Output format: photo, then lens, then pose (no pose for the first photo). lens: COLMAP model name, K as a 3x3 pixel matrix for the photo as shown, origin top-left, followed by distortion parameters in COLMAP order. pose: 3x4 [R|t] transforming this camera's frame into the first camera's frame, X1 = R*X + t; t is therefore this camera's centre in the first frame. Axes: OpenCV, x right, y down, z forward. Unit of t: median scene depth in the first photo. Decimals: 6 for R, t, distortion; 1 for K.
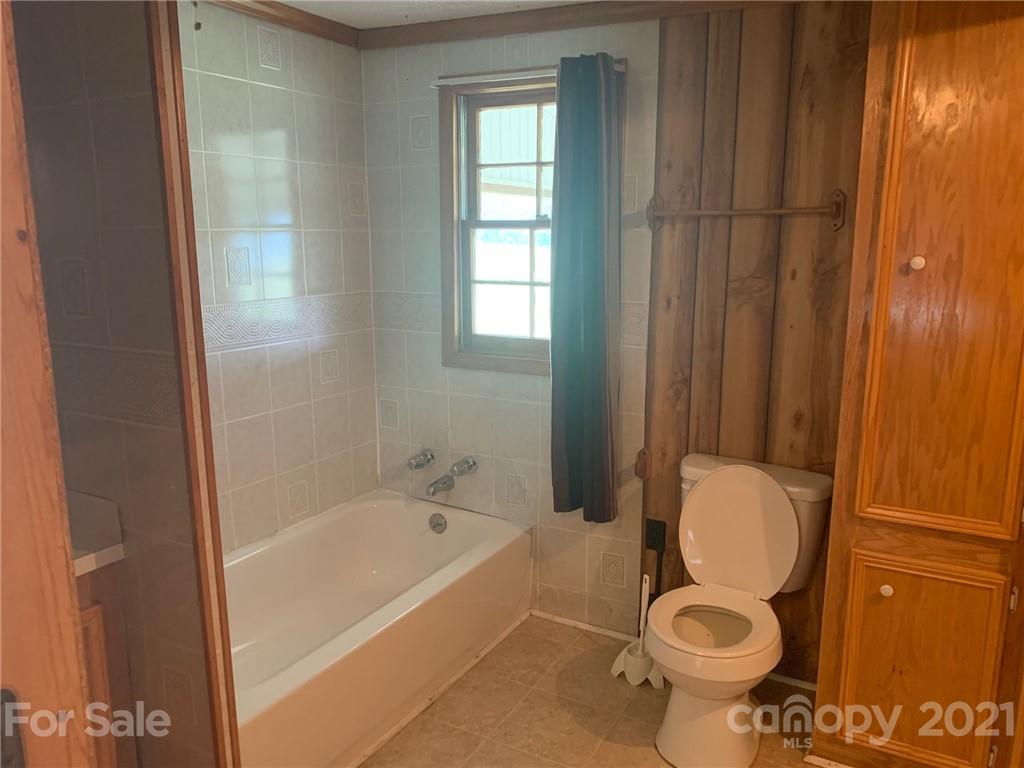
lens RADIAL K [[792.3, 0, 522.6], [0, 792.3, 389.6], [0, 0, 1]] dist [0.031250, -0.051498]
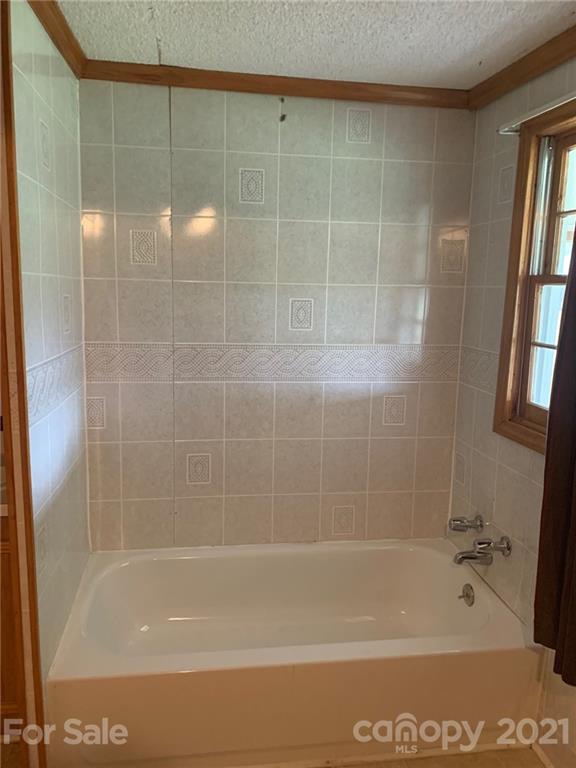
lens RADIAL K [[594.2, 0, 288.4], [0, 594.2, 383.9], [0, 0, 1]] dist [0.031250, -0.051498]
pose [[0.604374, 0.138671, -0.784540, 0.305940], [-0.177169, 0.983471, 0.037349, -0.071025], [0.776752, 0.116423, 0.618952, 0.390195]]
